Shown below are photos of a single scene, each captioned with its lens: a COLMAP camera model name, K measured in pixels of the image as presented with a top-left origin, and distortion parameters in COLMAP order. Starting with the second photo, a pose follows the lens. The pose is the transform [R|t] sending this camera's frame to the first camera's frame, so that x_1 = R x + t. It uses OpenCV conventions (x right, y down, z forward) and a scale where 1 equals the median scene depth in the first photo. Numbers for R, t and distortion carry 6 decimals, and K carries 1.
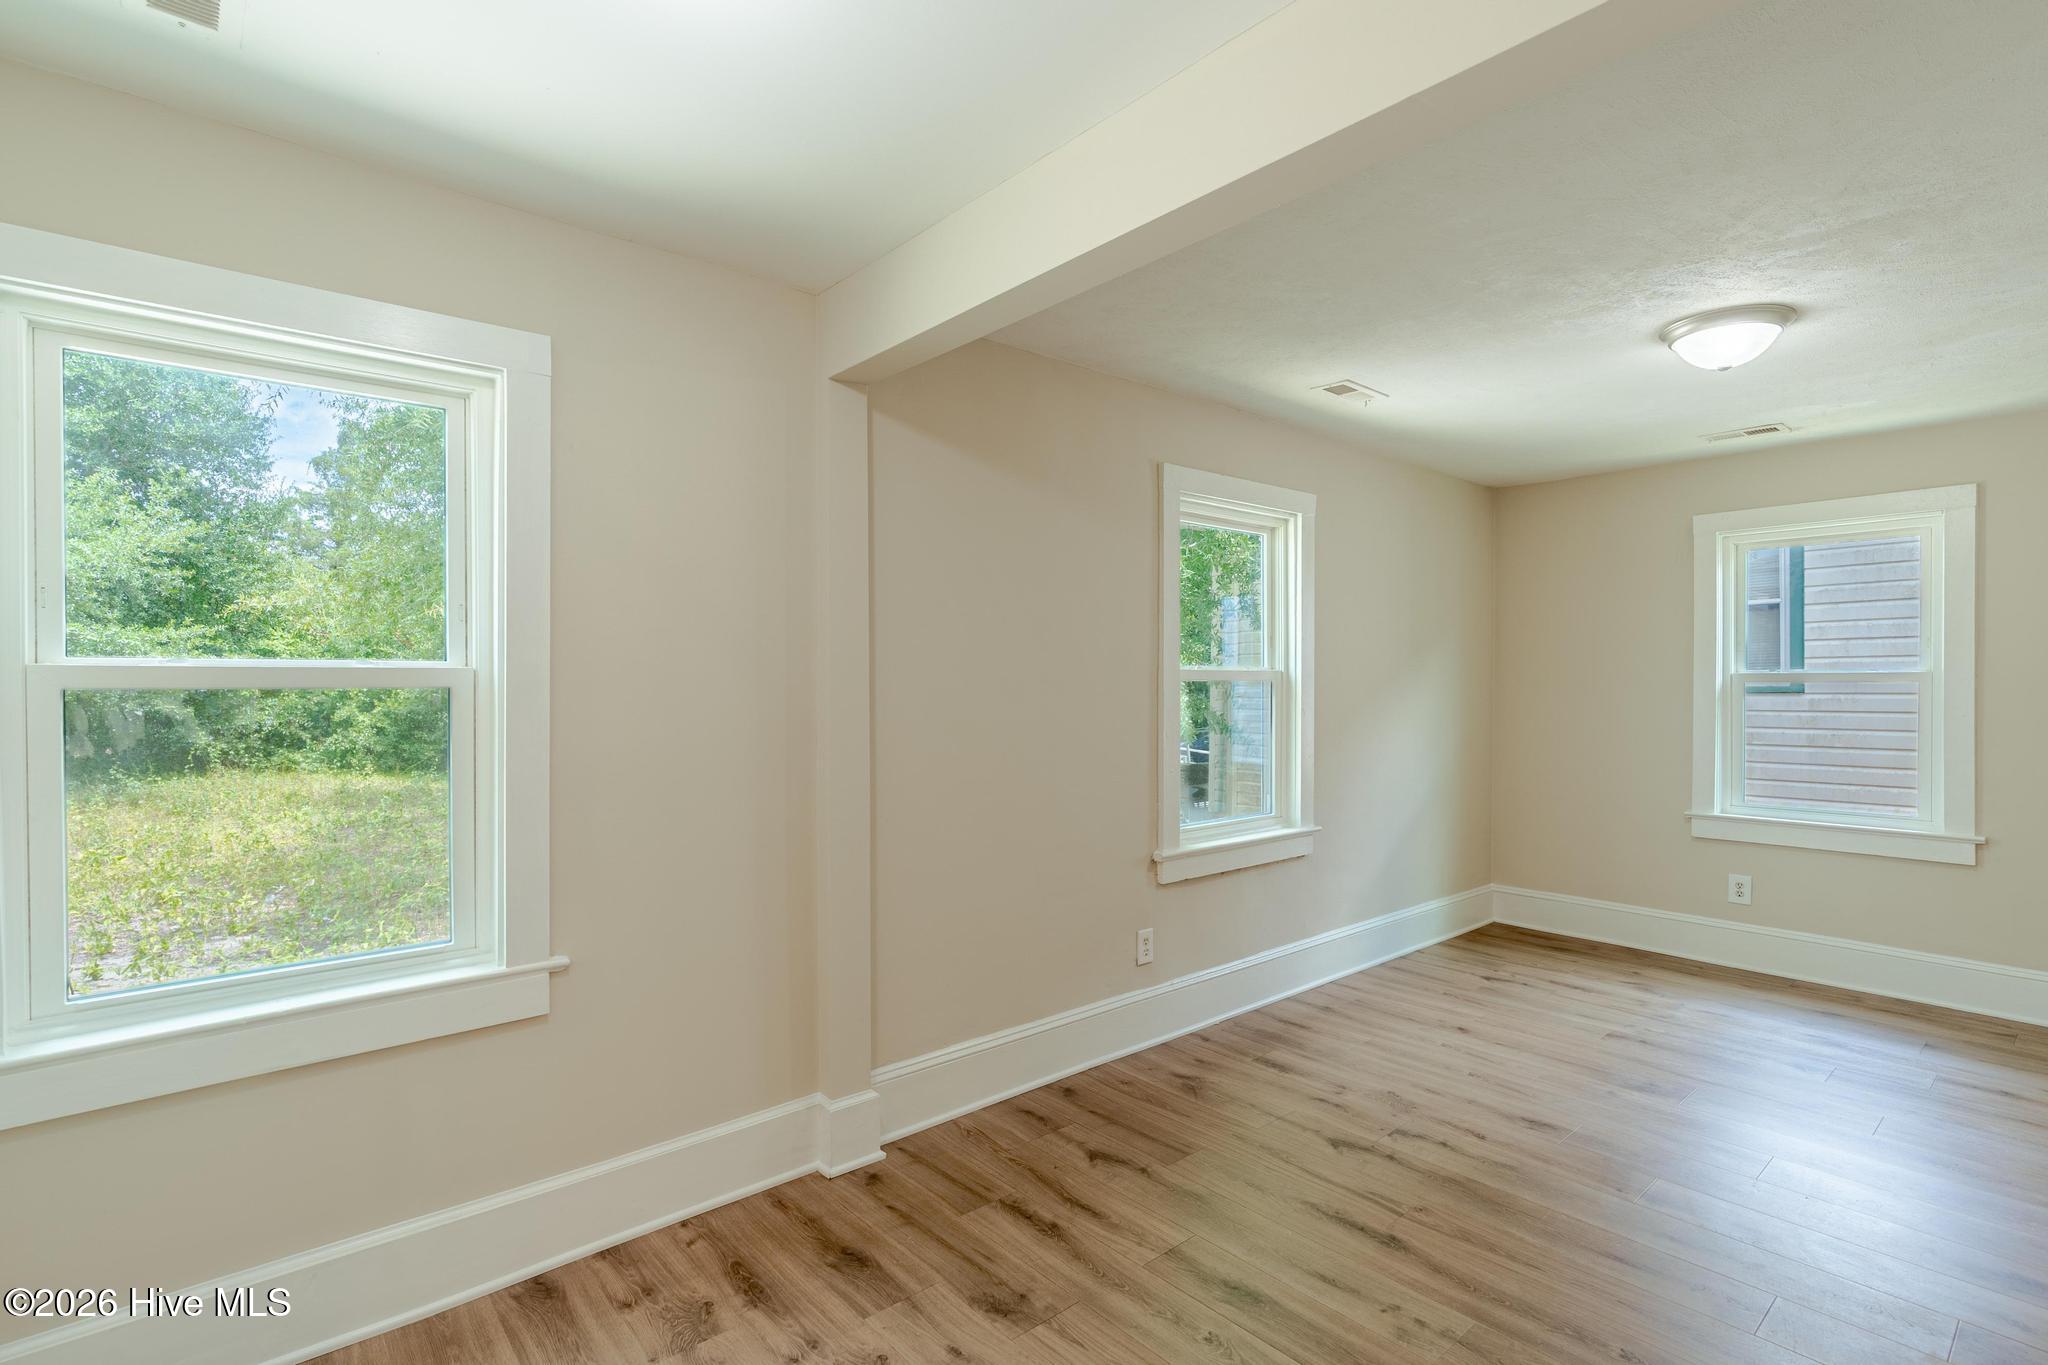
lens RADIAL K [[935.3, 0, 1024.5], [0, 935.3, 685.9], [0, 0, 1]] dist [-0.012616, 0.001186]
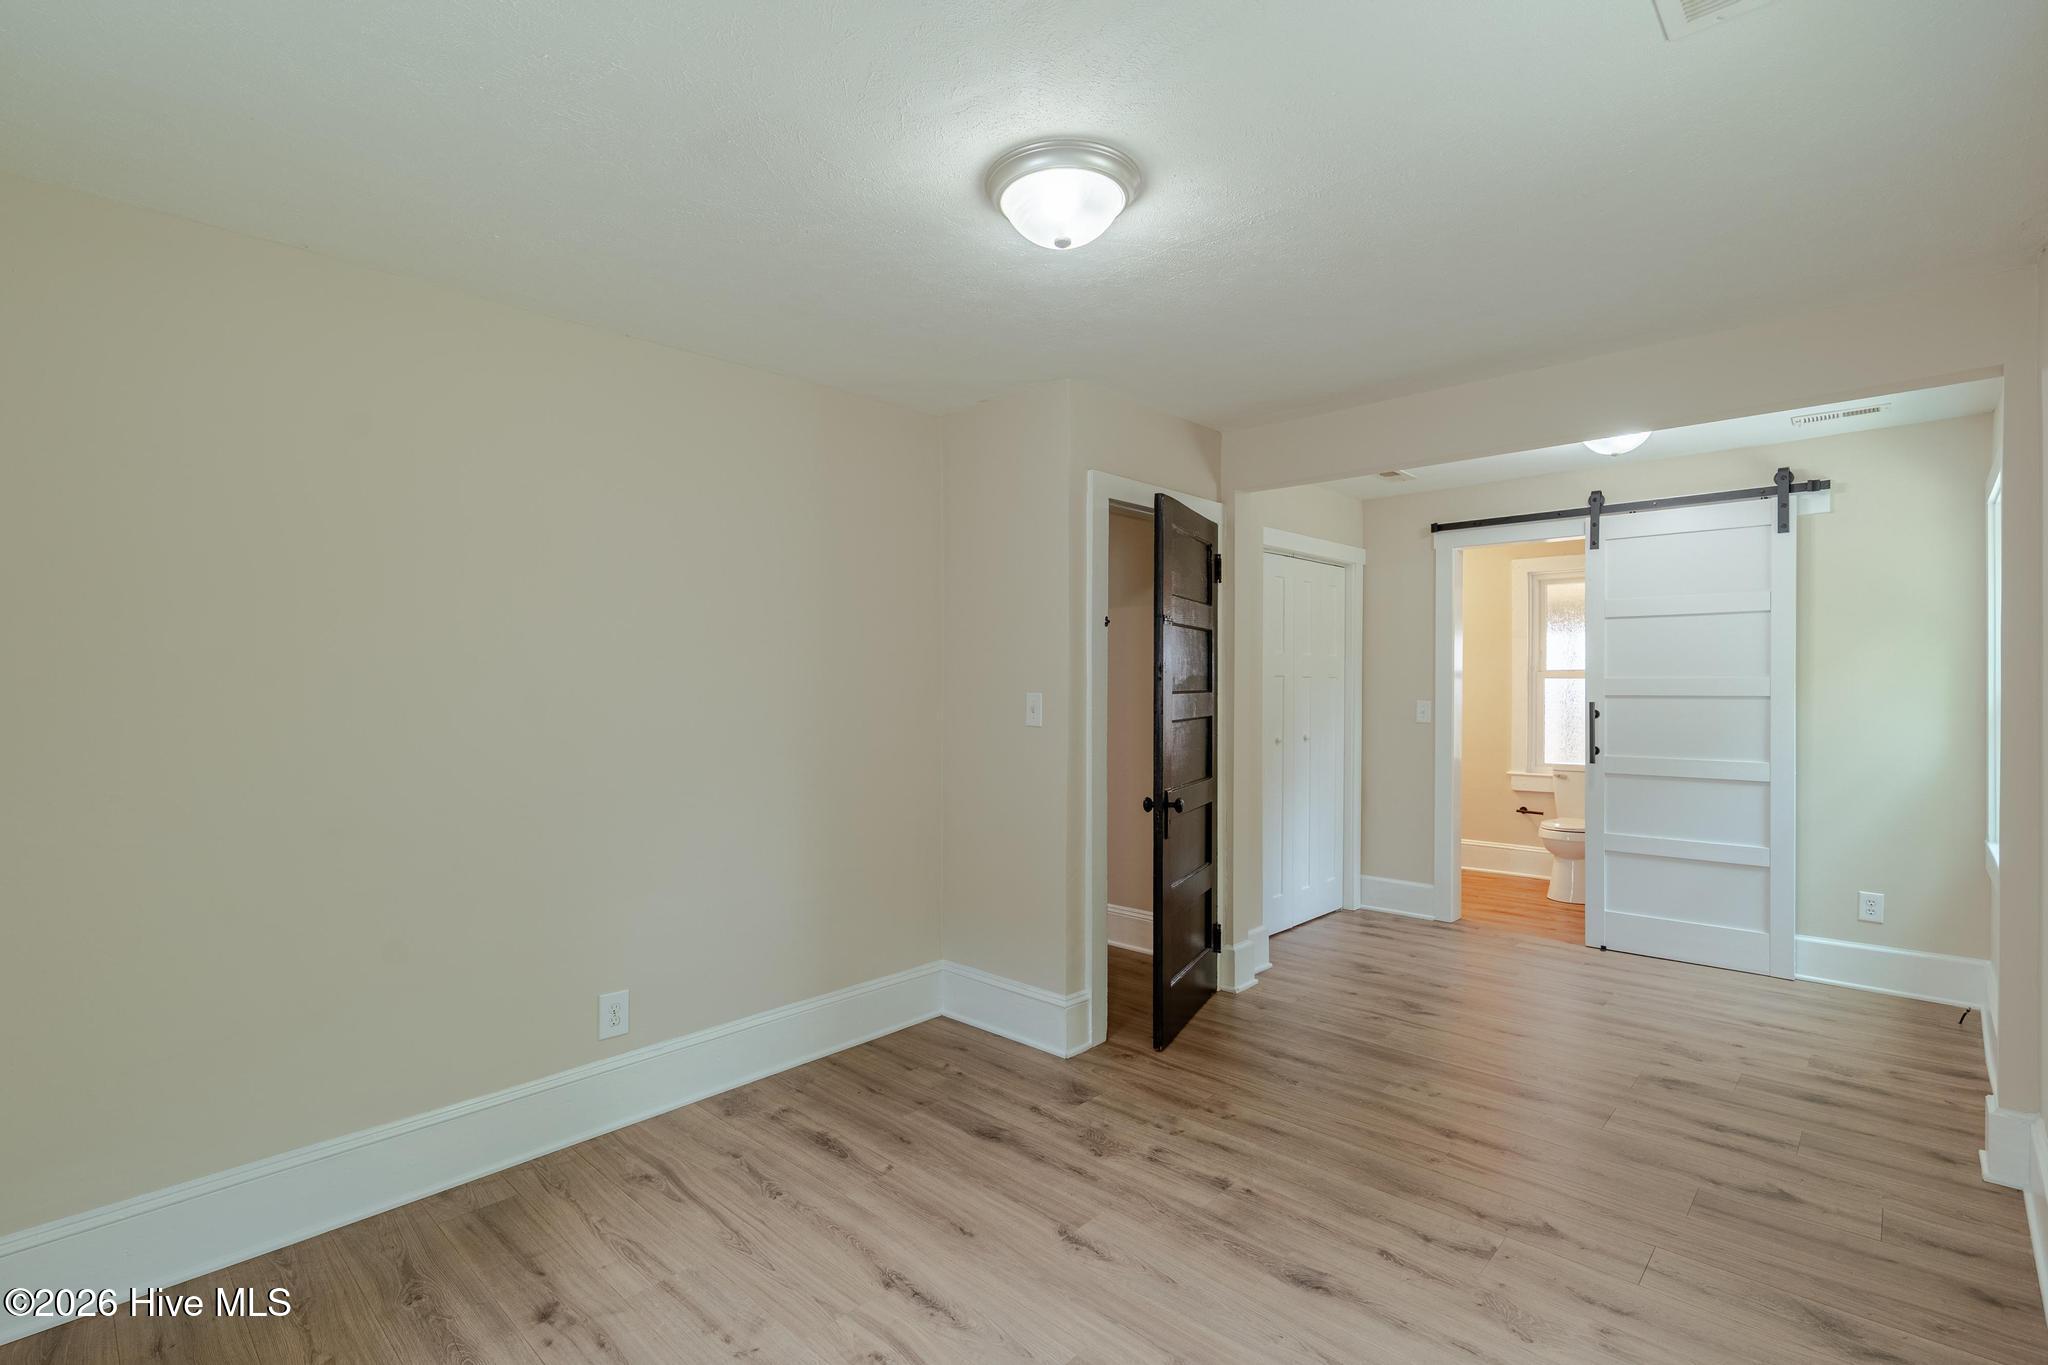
lens RADIAL K [[935.3, 0, 1023.1], [0, 935.3, 686.4], [0, 0, 1]] dist [-0.012616, 0.001186]
pose [[-0.994164, 0.004043, -0.107805, 0.955184], [0.003296, 0.999969, 0.007112, -0.002973], [0.107830, 0.006715, -0.994147, 1.899982]]
